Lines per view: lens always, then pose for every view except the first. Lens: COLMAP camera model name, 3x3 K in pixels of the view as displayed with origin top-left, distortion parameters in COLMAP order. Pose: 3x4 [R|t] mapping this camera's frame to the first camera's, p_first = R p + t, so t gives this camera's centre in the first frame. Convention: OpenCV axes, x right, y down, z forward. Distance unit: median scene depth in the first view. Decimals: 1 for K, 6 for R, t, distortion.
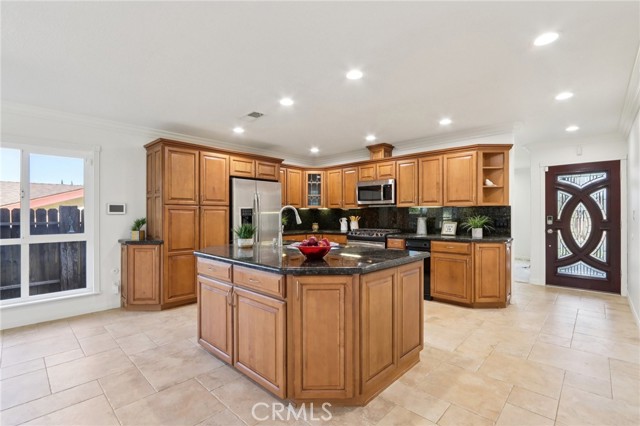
lens RADIAL K [[299.2, 0, 313.0], [0, 299.2, 217.8], [0, 0, 1]] dist [-0.004375, -0.004370]
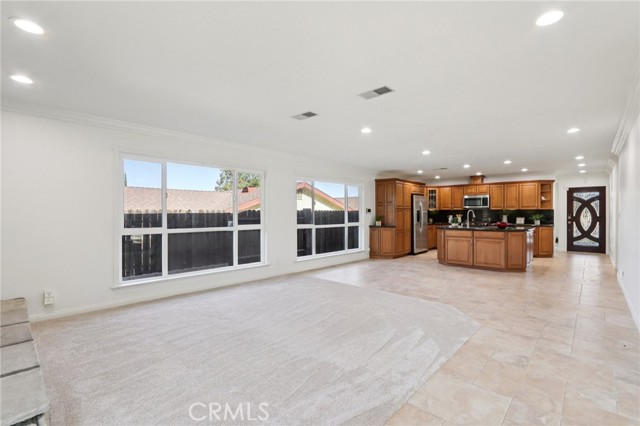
lens RADIAL K [[299.2, 0, 313.2], [0, 299.2, 217.7], [0, 0, 1]] dist [-0.004375, -0.004370]
pose [[0.999909, 0.000948, 0.013468, -0.869973], [-0.001007, 0.999990, 0.004383, 0.008467], [-0.013464, -0.004396, 0.999900, -0.880353]]
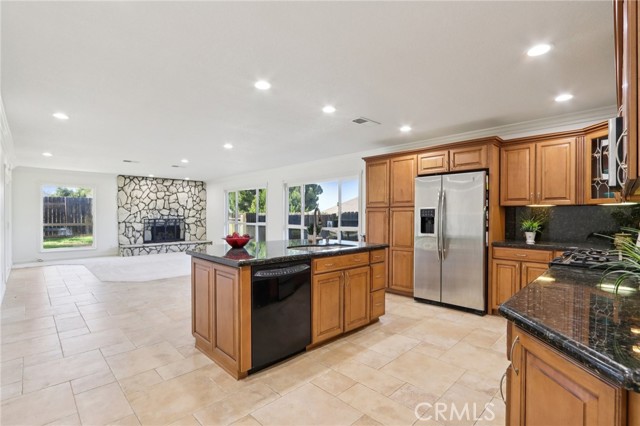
lens RADIAL K [[299.2, 0, 320.3], [0, 299.2, 217.8], [0, 0, 1]] dist [-0.004375, -0.004370]
pose [[-0.024497, 0.010226, -0.999648, 0.898942], [-0.012971, 0.999860, 0.010546, -0.012432], [0.999616, 0.013225, -0.024361, 0.916666]]
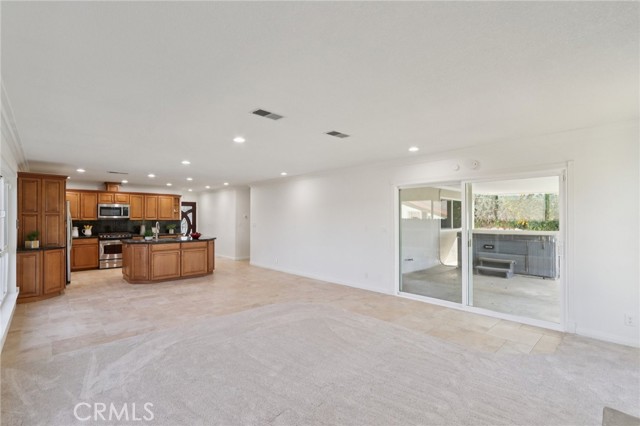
lens RADIAL K [[299.2, 0, 331.1], [0, 299.2, 213.2], [0, 0, 1]] dist [-0.004375, -0.004370]
pose [[0.029551, 0.017595, 0.999408, -1.497857], [0.011189, 0.999777, -0.017933, -0.031262], [-0.999501, 0.011712, 0.029348, -0.276178]]
